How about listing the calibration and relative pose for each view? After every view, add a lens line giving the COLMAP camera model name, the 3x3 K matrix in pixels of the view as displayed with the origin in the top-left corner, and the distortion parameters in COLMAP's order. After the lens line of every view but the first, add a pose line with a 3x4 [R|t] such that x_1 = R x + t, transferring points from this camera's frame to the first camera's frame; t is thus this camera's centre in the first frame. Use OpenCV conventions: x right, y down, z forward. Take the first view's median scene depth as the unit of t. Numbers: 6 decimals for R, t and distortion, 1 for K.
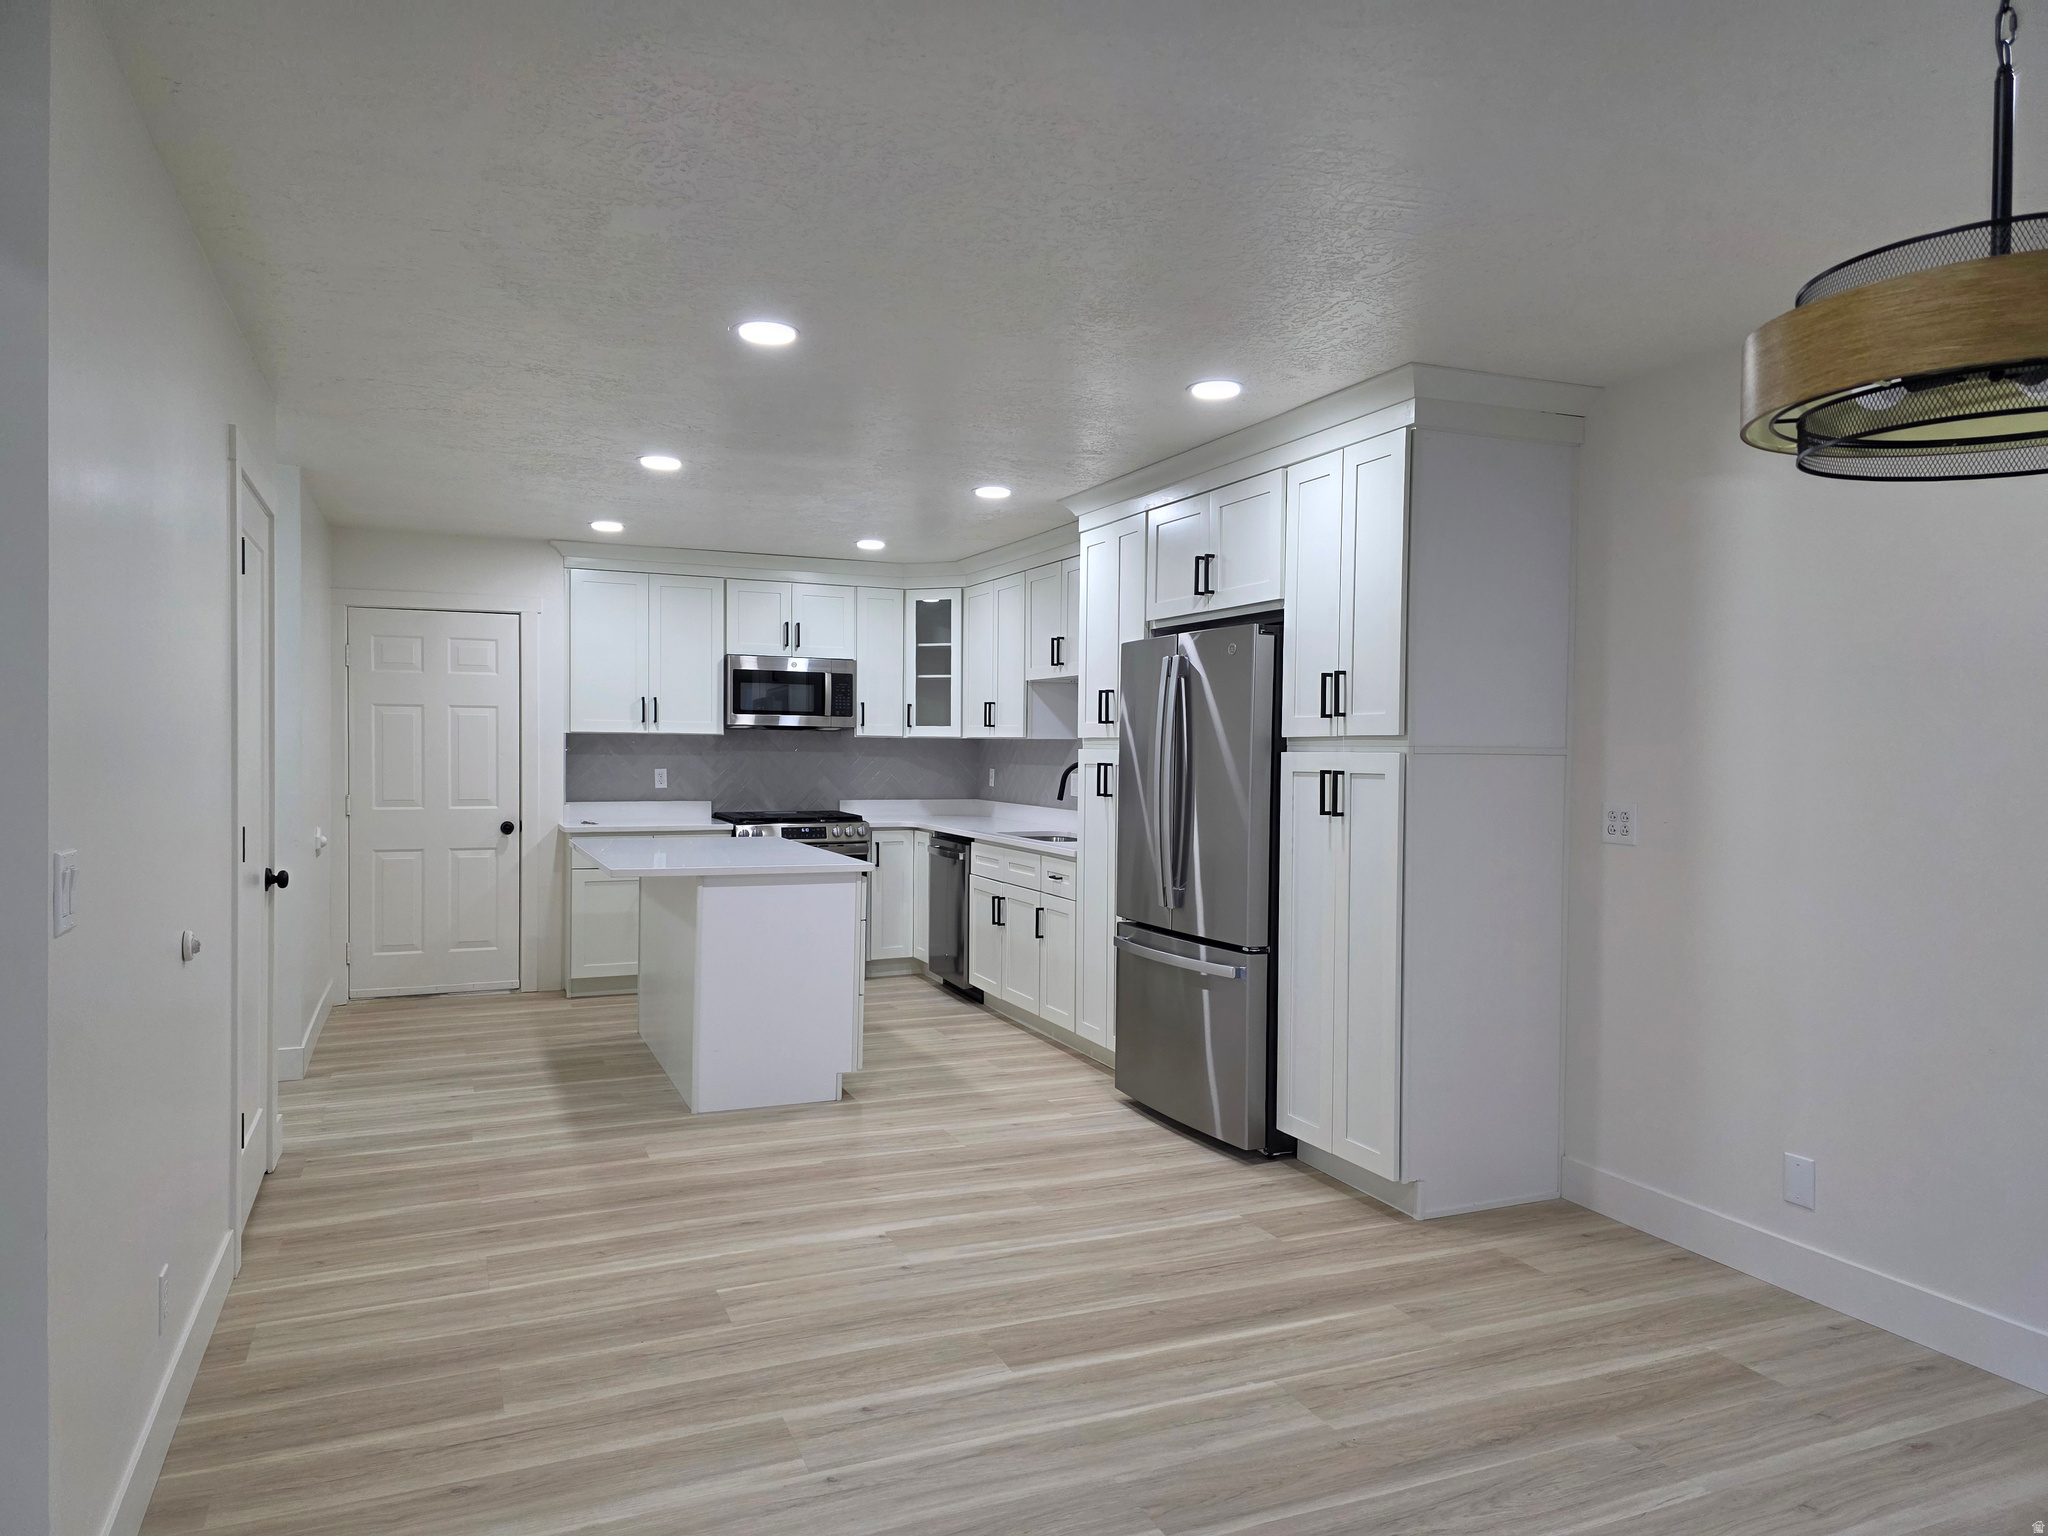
lens RADIAL K [[1354.3, 0, 1026.6], [0, 1354.3, 774.4], [0, 0, 1]] dist [0.066927, -0.056937]
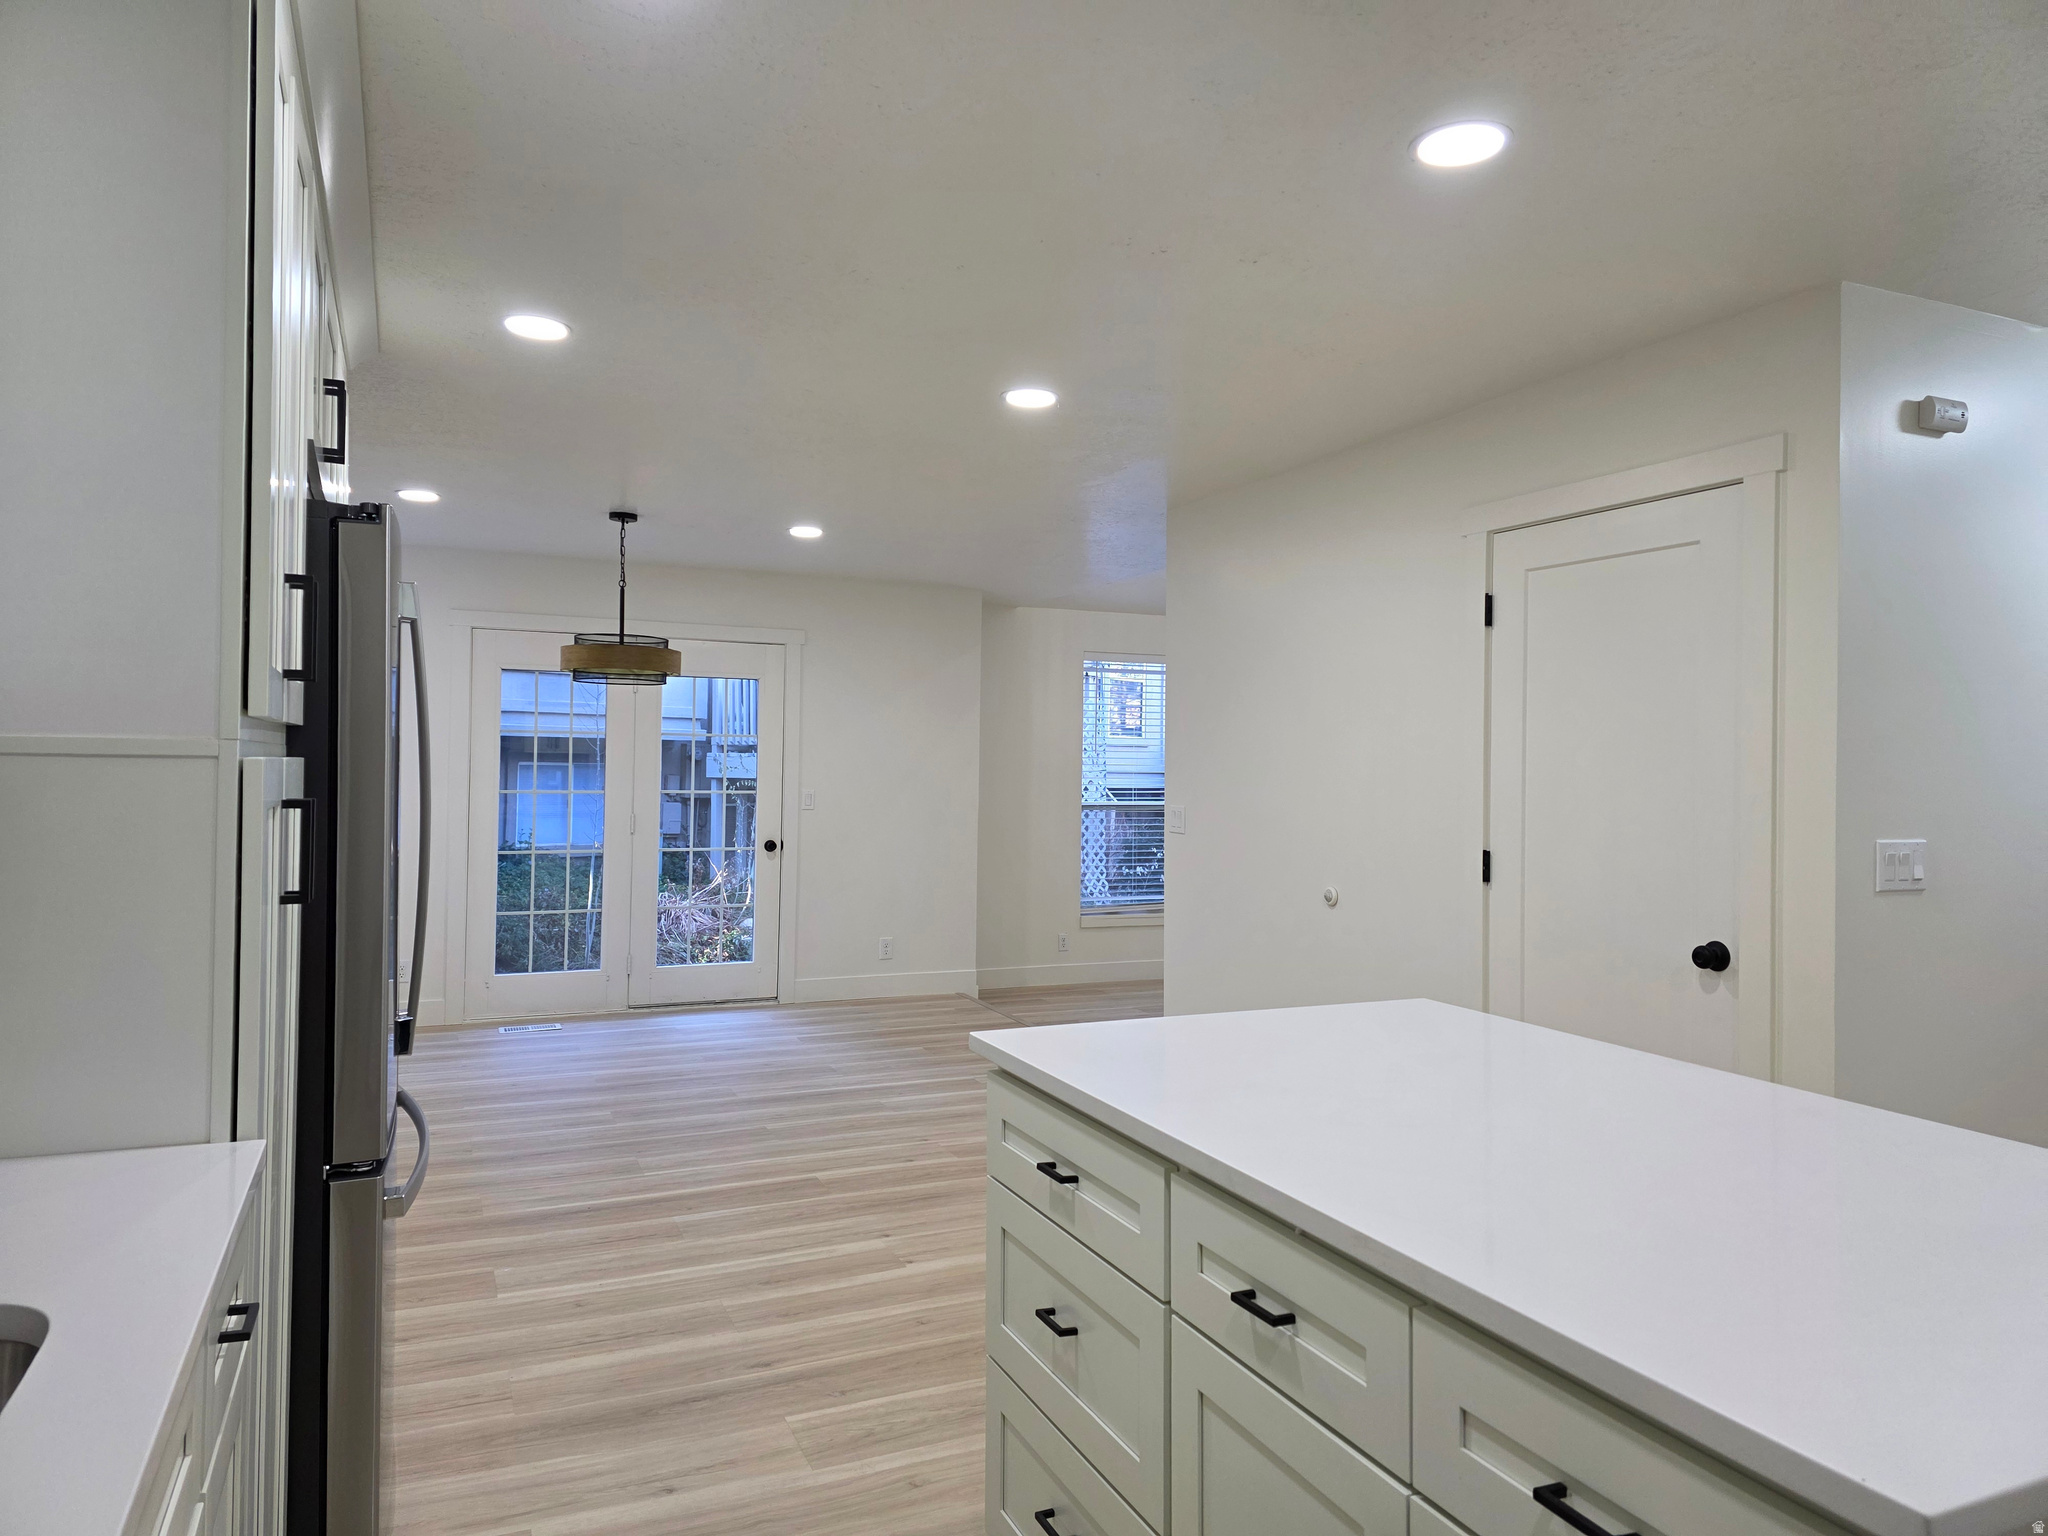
lens RADIAL K [[1354.3, 0, 1021.8], [0, 1354.3, 774.8], [0, 0, 1]] dist [0.066927, -0.056937]
pose [[-0.999704, -0.023595, -0.005879, -0.150529], [-0.023760, 0.999276, 0.029707, -0.038107], [0.005174, 0.029837, -0.999541, 1.717621]]
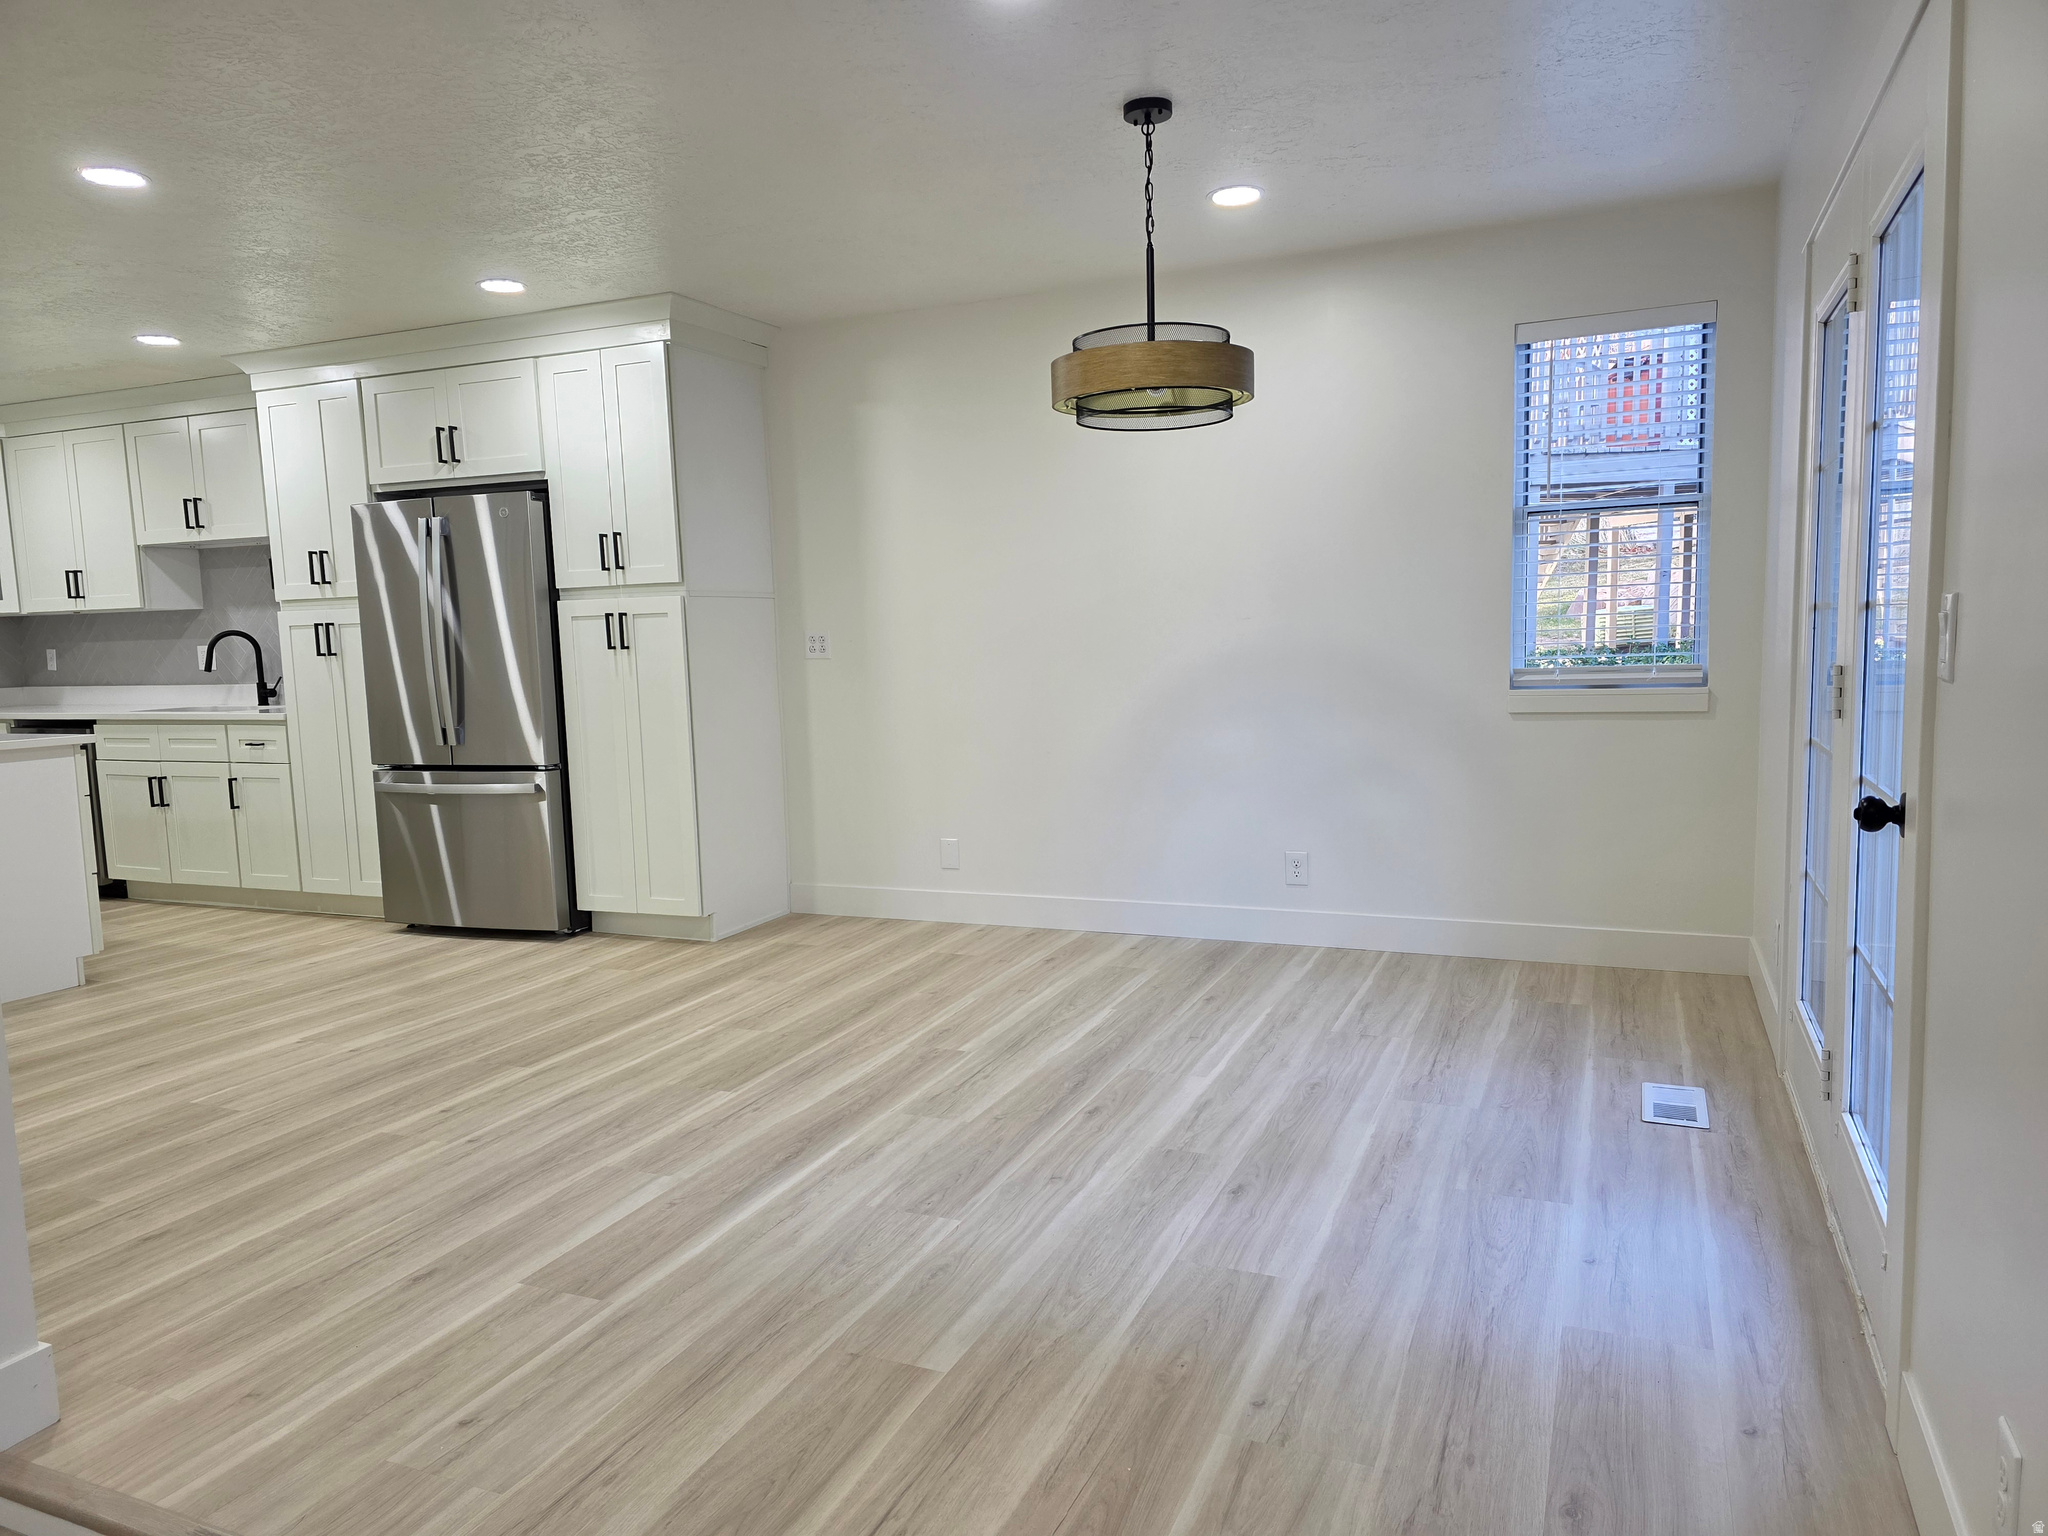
lens RADIAL K [[1354.3, 0, 1033.3], [0, 1354.3, 782.2], [0, 0, 1]] dist [0.066927, -0.056937]
pose [[0.722042, -0.109029, 0.683204, -0.360341], [0.050638, 0.993184, 0.104980, 0.038223], [-0.689993, -0.041204, 0.722642, -0.175422]]
